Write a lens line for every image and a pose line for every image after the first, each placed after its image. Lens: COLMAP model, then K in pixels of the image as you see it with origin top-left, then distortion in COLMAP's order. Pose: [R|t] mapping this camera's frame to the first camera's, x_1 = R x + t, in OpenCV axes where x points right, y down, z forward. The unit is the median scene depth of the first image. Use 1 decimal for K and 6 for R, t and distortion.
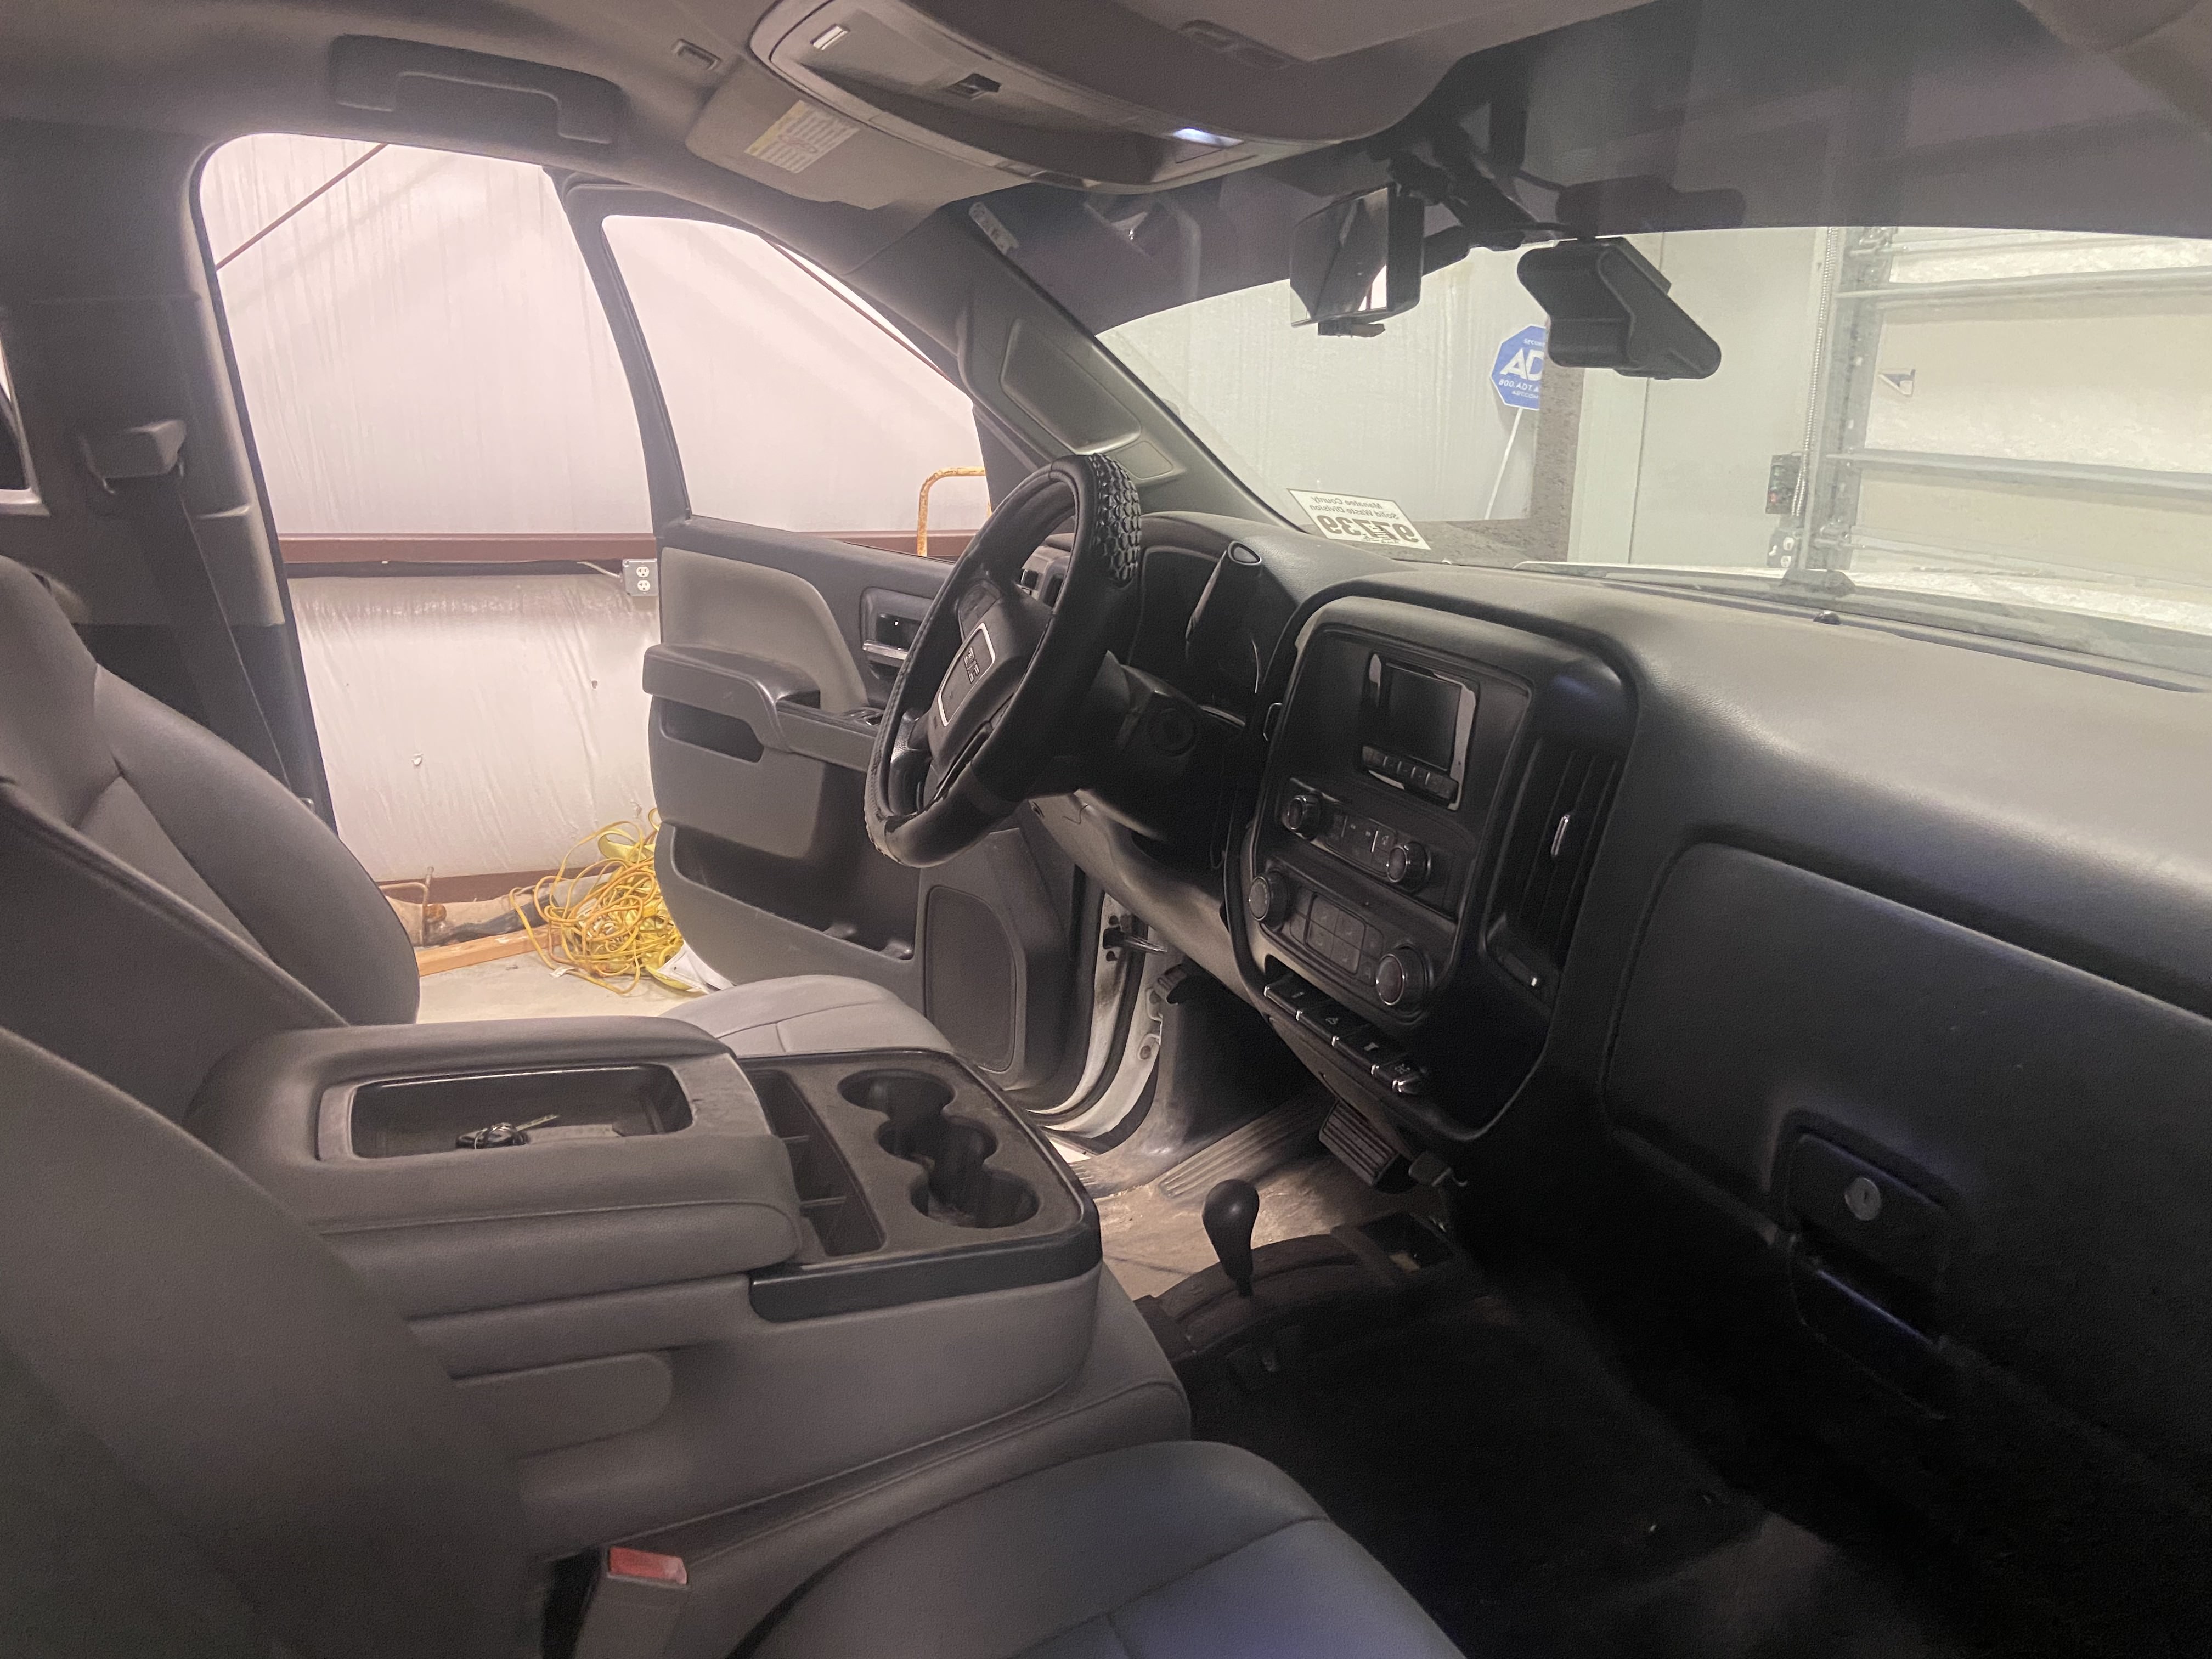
lens RADIAL K [[1659.2, 0, 1108.0], [0, 1659.2, 833.7], [0, 0, 1]] dist [0.058744, 0.000760]
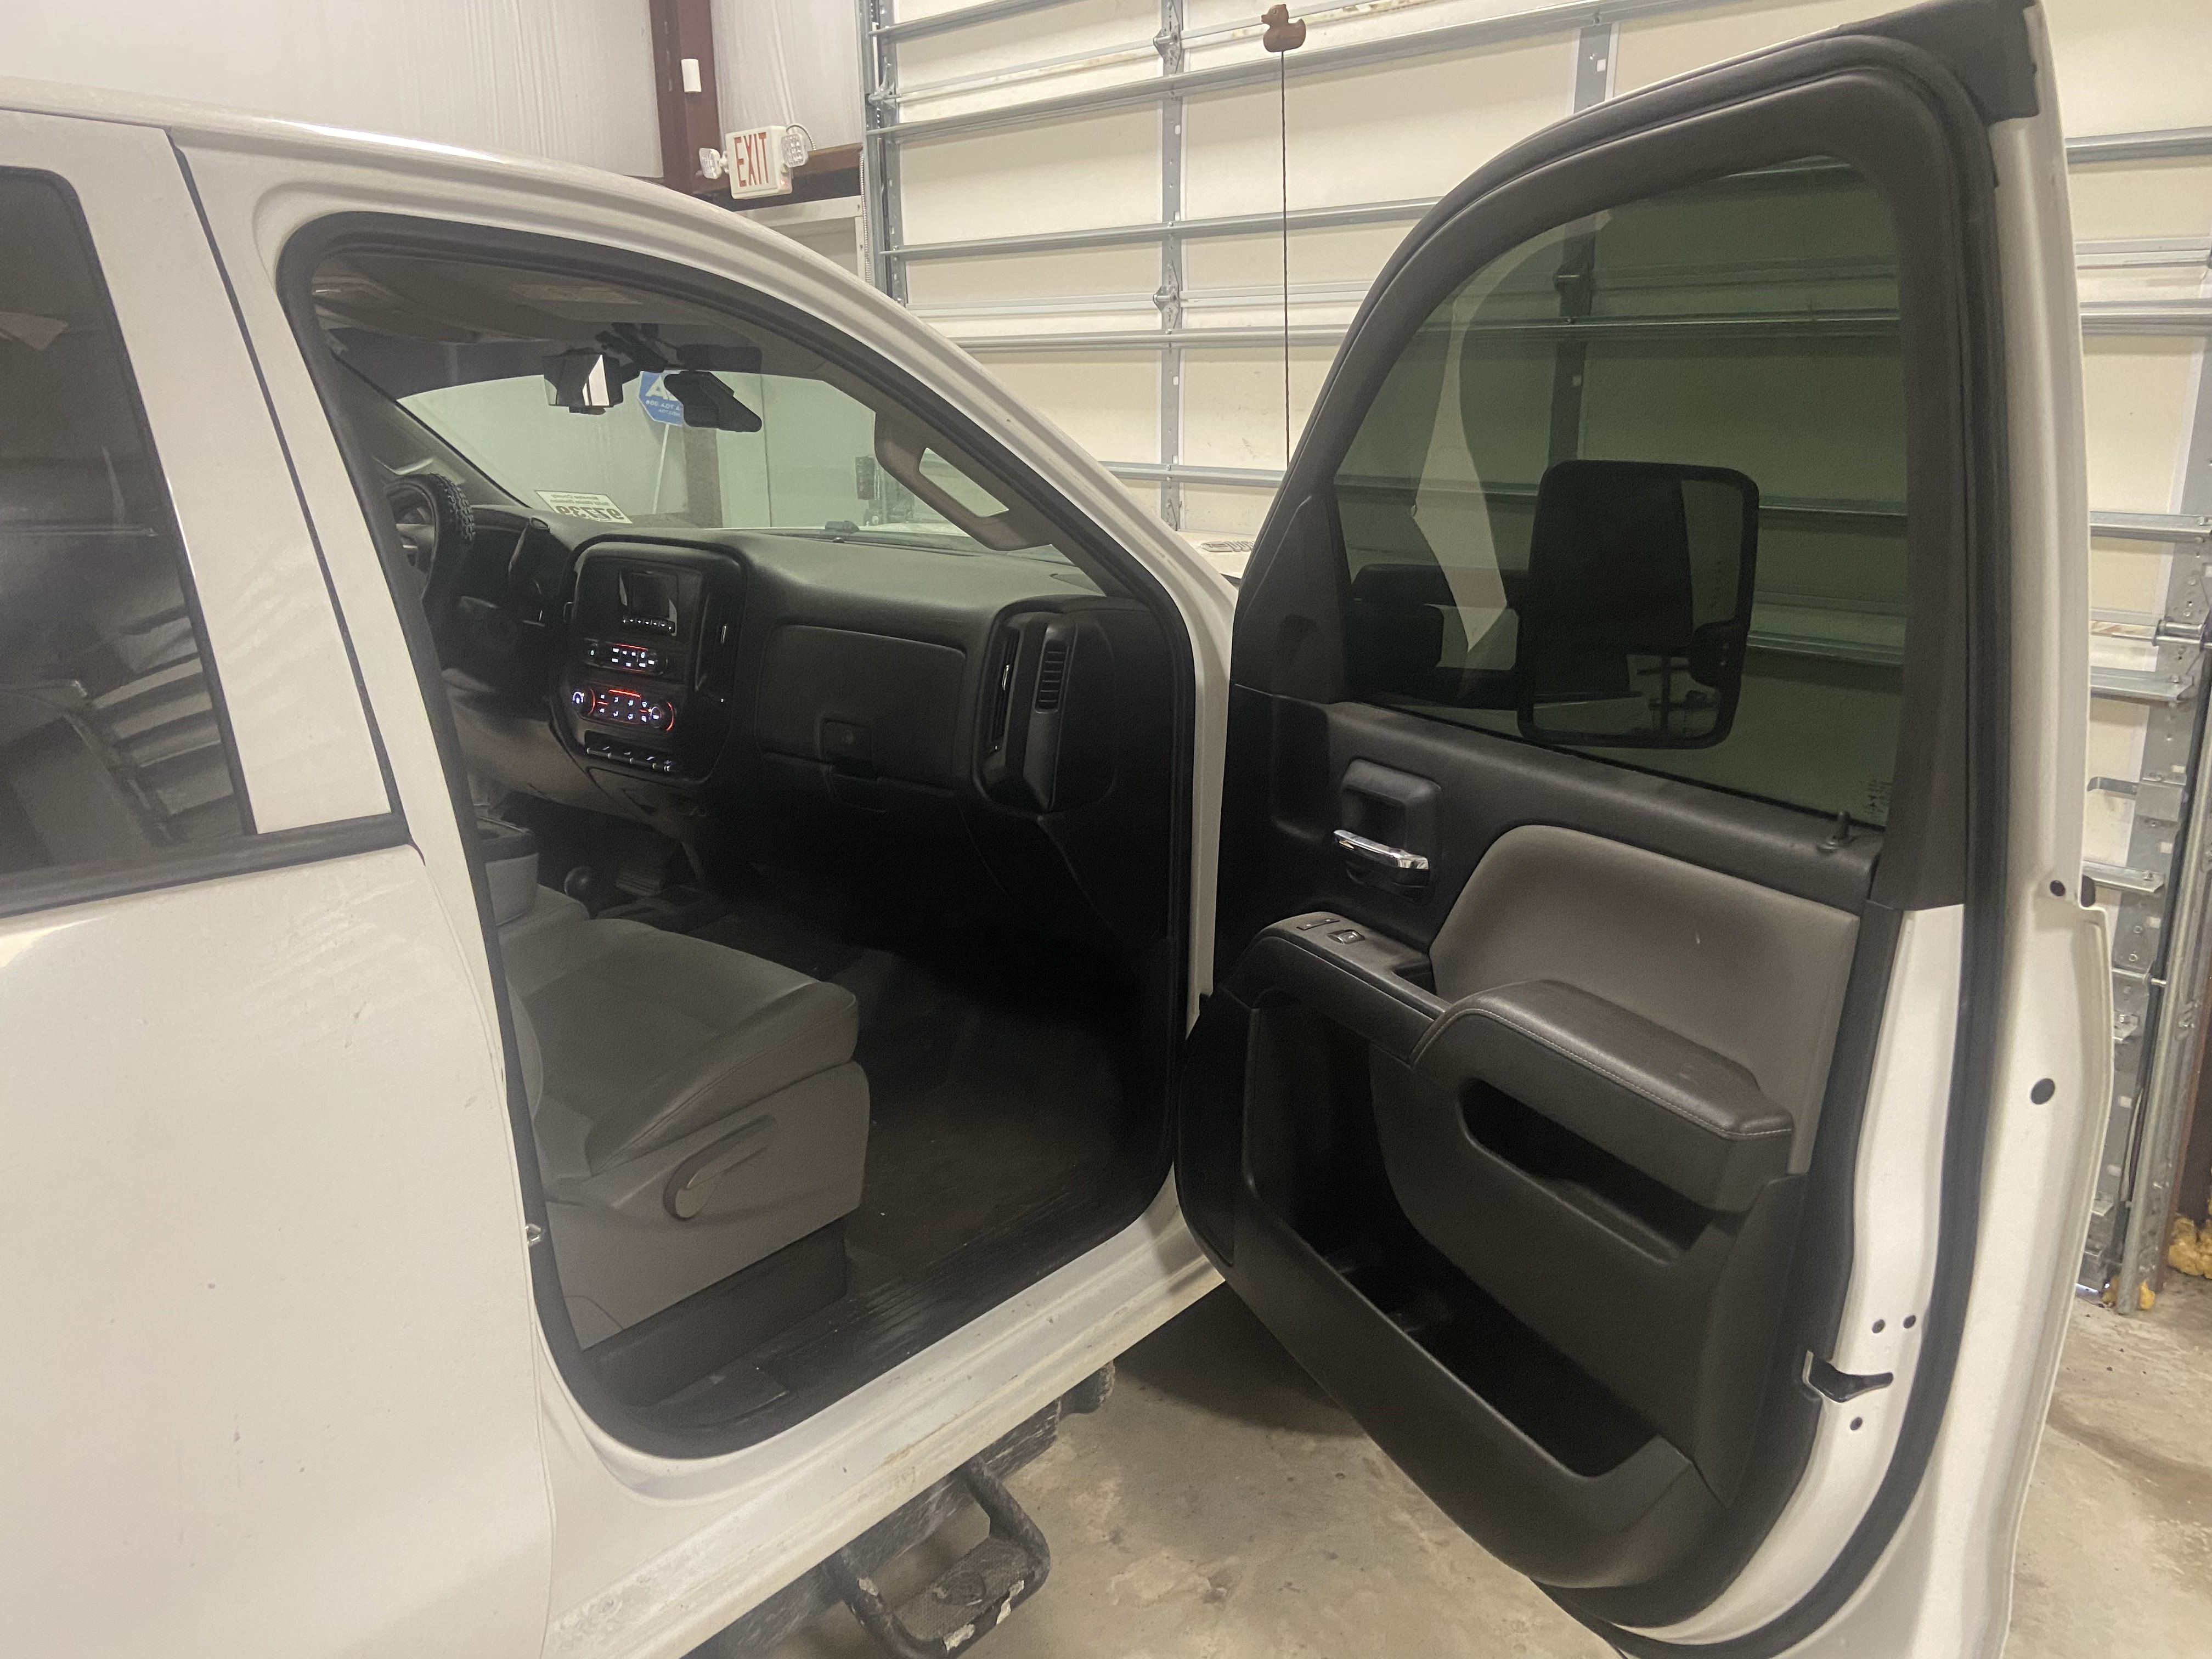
lens RADIAL K [[1659.2, 0, 1110.4], [0, 1659.2, 824.7], [0, 0, 1]] dist [0.058744, 0.000760]
pose [[0.882313, -0.138870, 0.449710, -0.242604], [0.142001, 0.989499, 0.026957, 0.205711], [-0.448732, 0.040075, 0.892768, -0.947021]]
